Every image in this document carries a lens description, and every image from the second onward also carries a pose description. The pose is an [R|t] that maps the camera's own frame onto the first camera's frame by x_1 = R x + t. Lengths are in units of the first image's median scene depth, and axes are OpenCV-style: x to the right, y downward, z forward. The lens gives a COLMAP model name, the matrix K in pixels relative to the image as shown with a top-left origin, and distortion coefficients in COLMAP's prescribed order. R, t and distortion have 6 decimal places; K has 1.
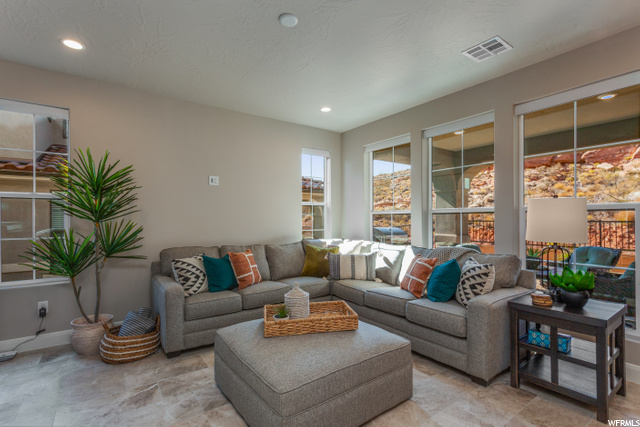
lens RADIAL K [[310.3, 0, 314.9], [0, 310.3, 215.8], [0, 0, 1]] dist [0.016611, -0.000504]
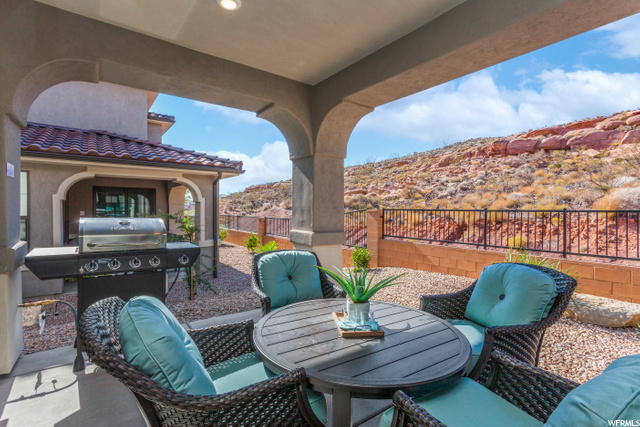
lens RADIAL K [[307.2, 0, 306.0], [0, 307.2, 211.3], [0, 0, 1]] dist [-0.003970, 0.000884]
pose [[0.999925, 0.008387, -0.008896, 0.115348], [-0.008219, 0.999790, 0.018773, 0.003468], [0.009051, -0.018698, 0.999784, 0.110482]]
